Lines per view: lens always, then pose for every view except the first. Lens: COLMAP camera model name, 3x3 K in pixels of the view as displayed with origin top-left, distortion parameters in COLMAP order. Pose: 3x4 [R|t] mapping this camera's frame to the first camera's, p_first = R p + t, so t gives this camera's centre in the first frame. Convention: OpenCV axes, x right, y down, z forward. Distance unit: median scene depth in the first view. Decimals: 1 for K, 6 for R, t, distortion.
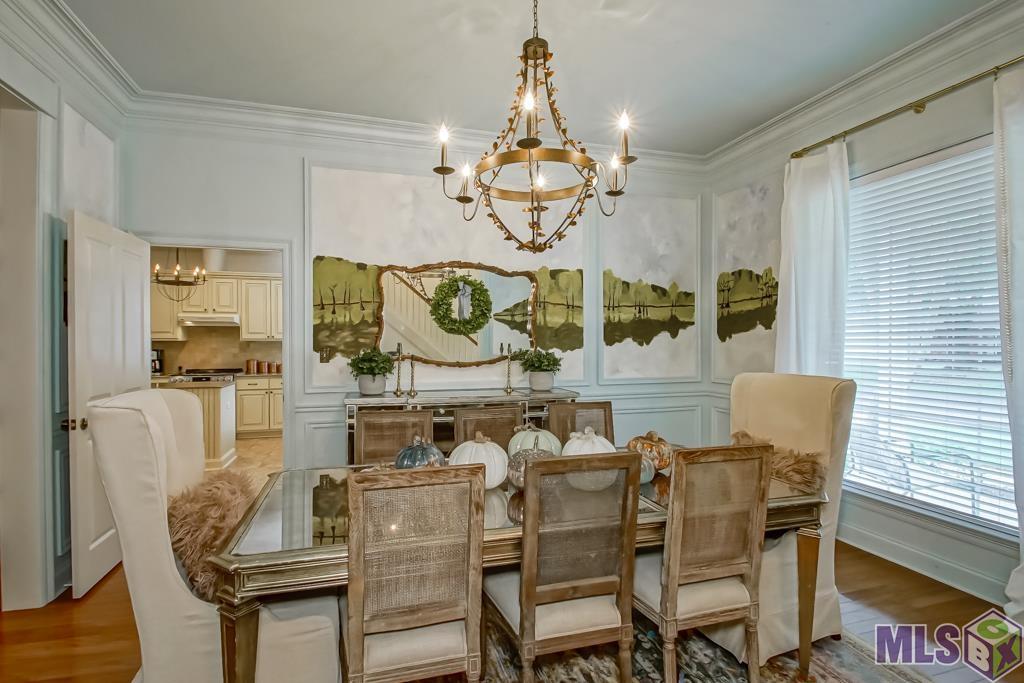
lens RADIAL K [[469.2, 0, 486.6], [0, 469.2, 340.4], [0, 0, 1]] dist [-0.000202, -0.002207]
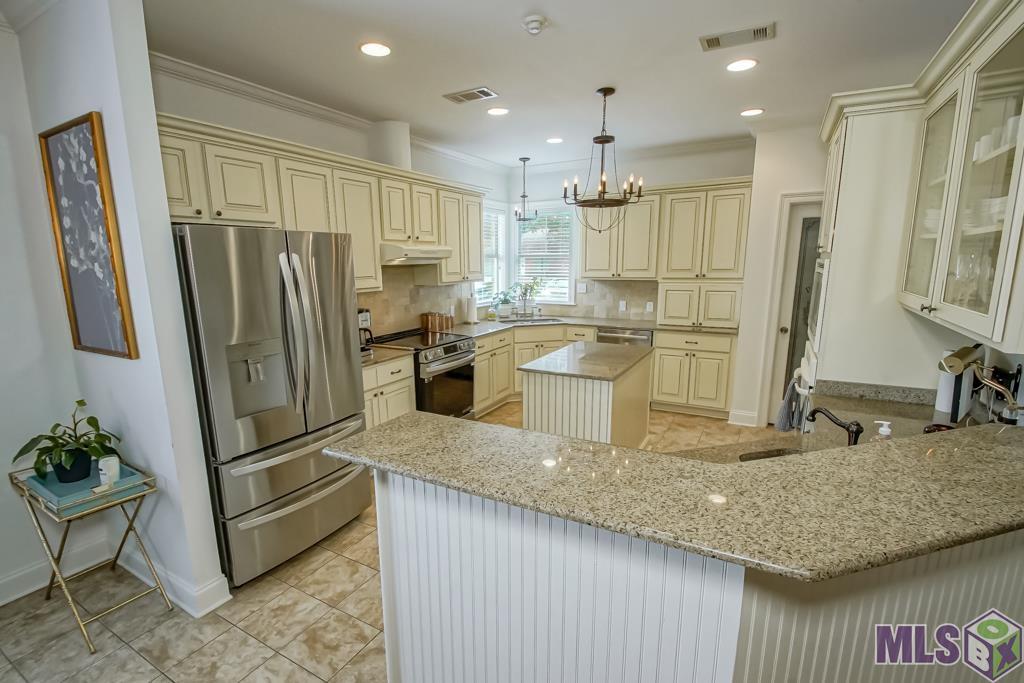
lens RADIAL K [[469.2, 0, 501.5], [0, 469.2, 350.4], [0, 0, 1]] dist [-0.000202, -0.002207]
pose [[0.703240, -0.143455, 0.696329, -0.935970], [0.022866, 0.983488, 0.179521, -0.025746], [-0.710585, -0.110324, 0.694908, 0.455287]]
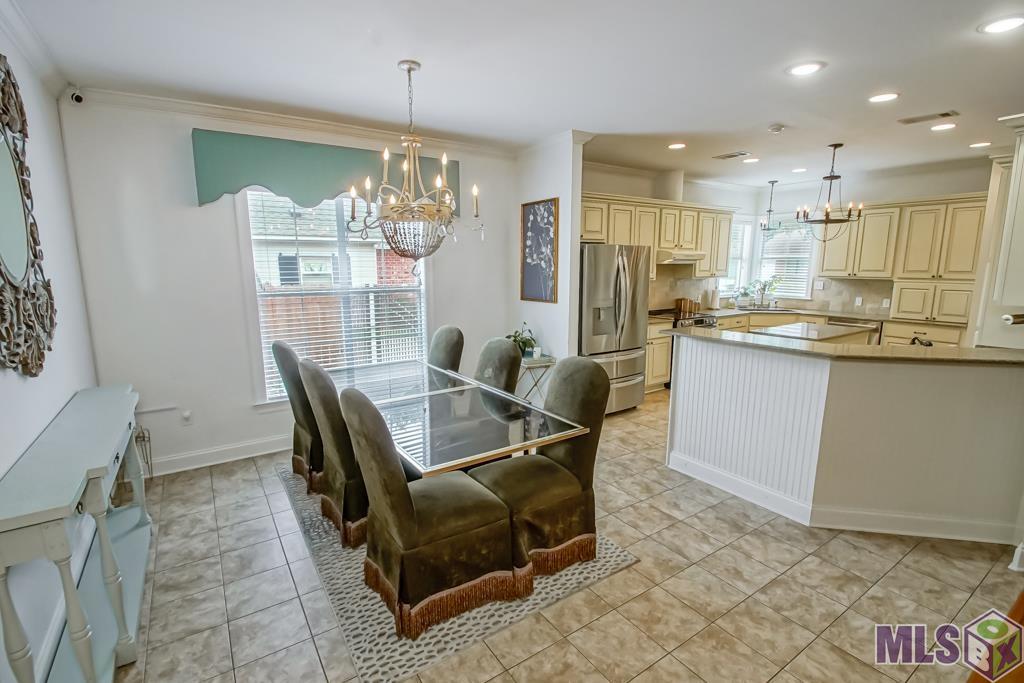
lens RADIAL K [[469.2, 0, 495.1], [0, 469.2, 343.0], [0, 0, 1]] dist [-0.000202, -0.002207]
pose [[0.954664, -0.053601, 0.292821, -1.186919], [0.008377, 0.988104, 0.153560, -0.019594], [-0.297568, -0.144145, 0.943756, 0.197429]]
